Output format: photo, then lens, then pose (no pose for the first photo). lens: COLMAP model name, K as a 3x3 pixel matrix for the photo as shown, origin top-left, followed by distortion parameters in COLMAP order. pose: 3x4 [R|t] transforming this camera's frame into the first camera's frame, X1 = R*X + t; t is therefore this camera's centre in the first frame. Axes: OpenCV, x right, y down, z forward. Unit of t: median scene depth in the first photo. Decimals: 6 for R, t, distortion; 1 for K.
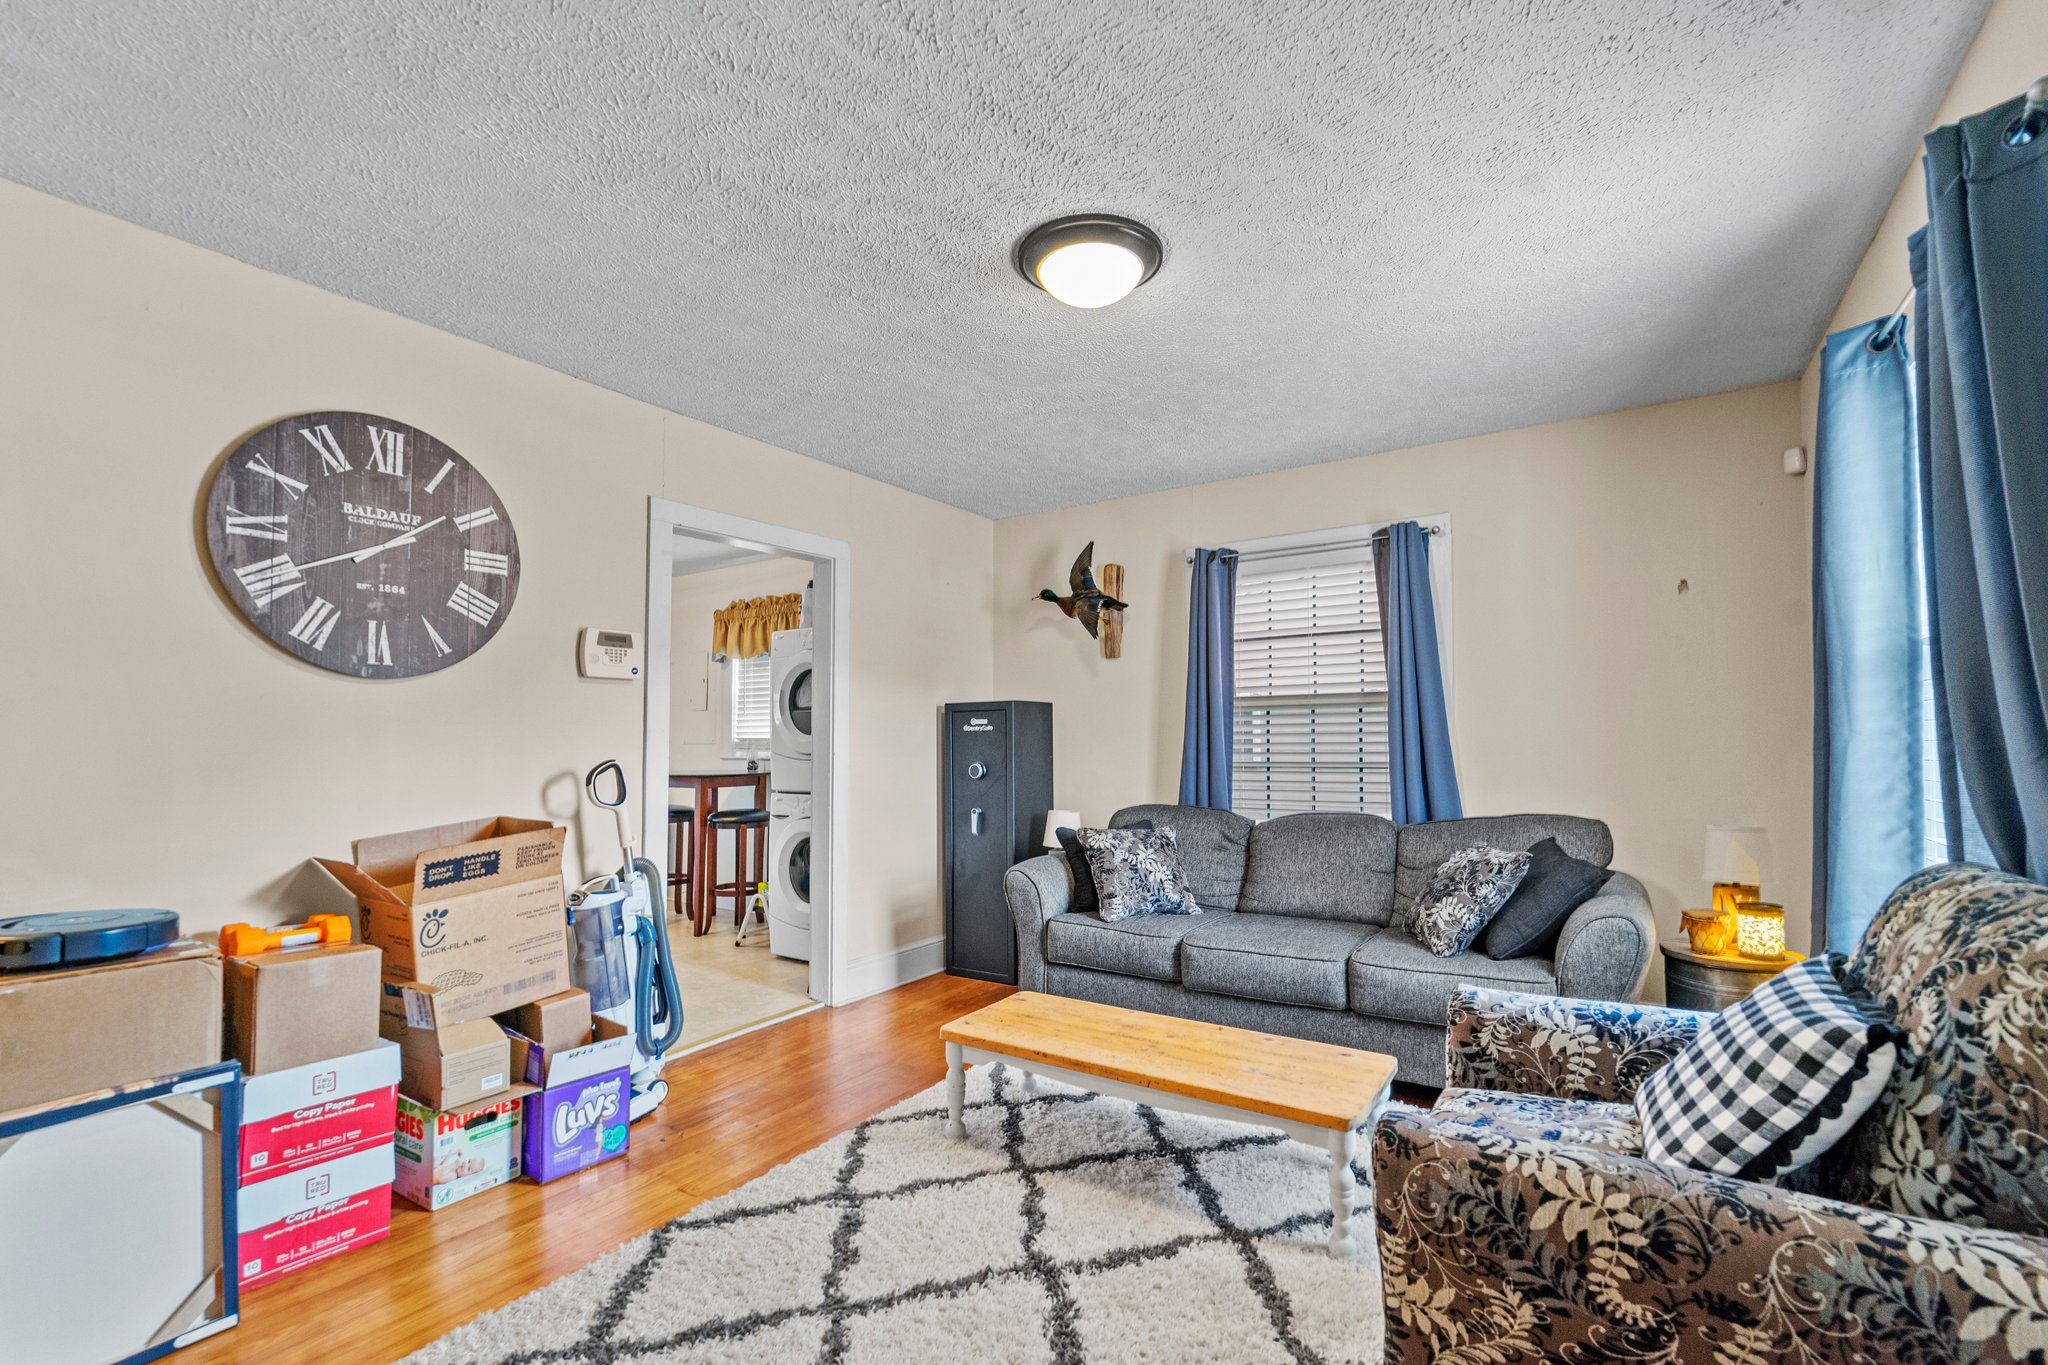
lens RADIAL K [[846.1, 0, 1025.9], [0, 846.1, 716.4], [0, 0, 1]] dist [-0.030167, -0.000107]
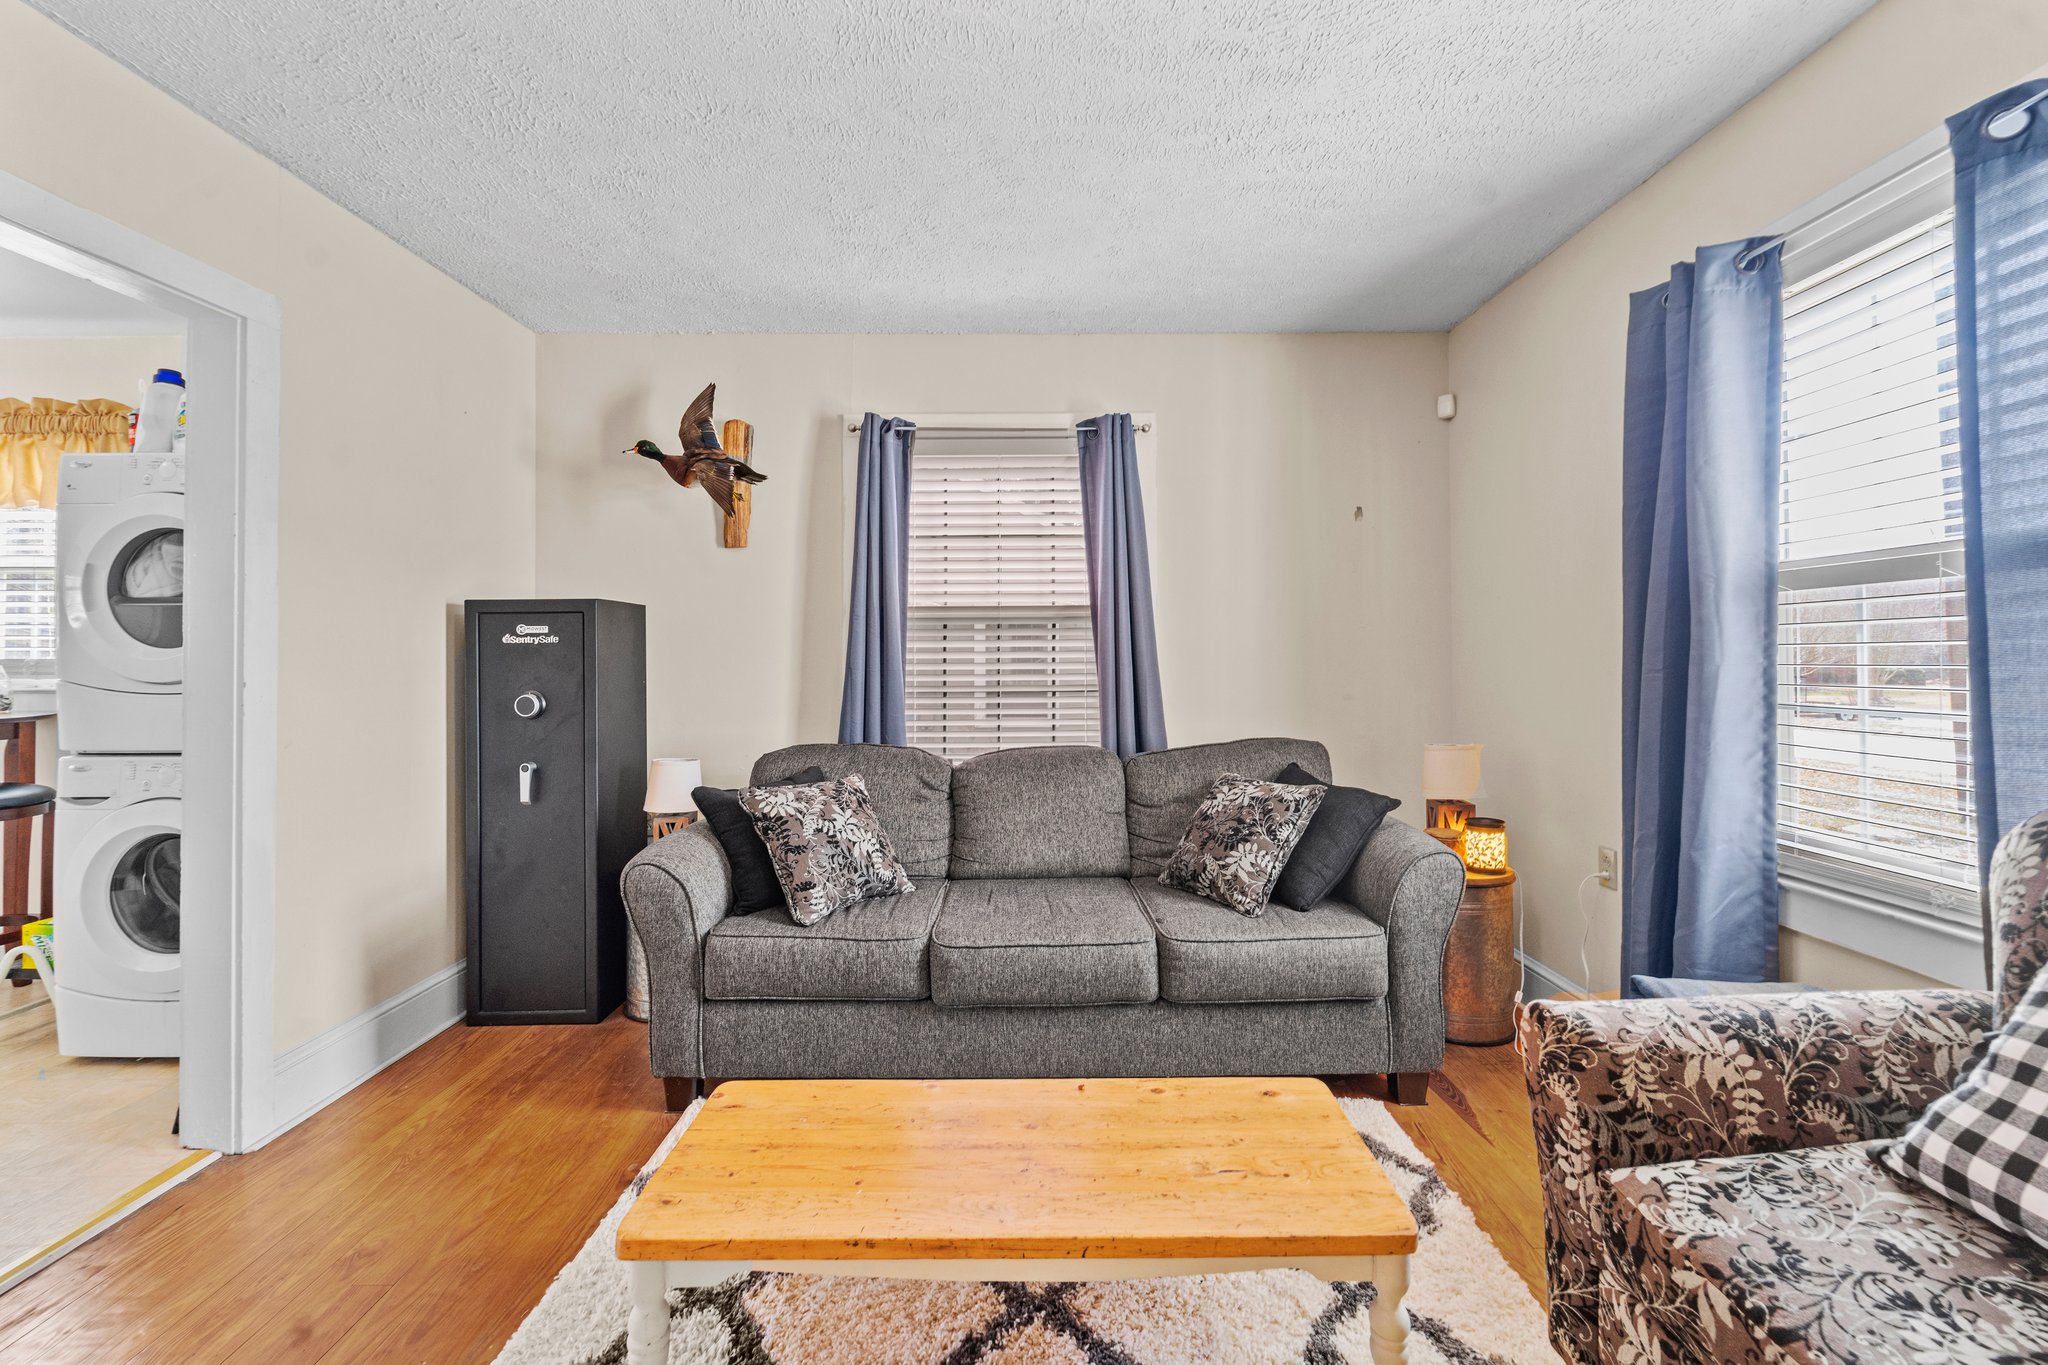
lens RADIAL K [[831.0, 0, 1023.4], [0, 831.0, 655.2], [0, 0, 1]] dist [0.000846, -0.006265]
pose [[0.828984, 0.005120, 0.559249, -0.128441], [-0.019319, 0.999623, 0.019485, 0.008146], [-0.558939, -0.026956, 0.828771, 0.337825]]
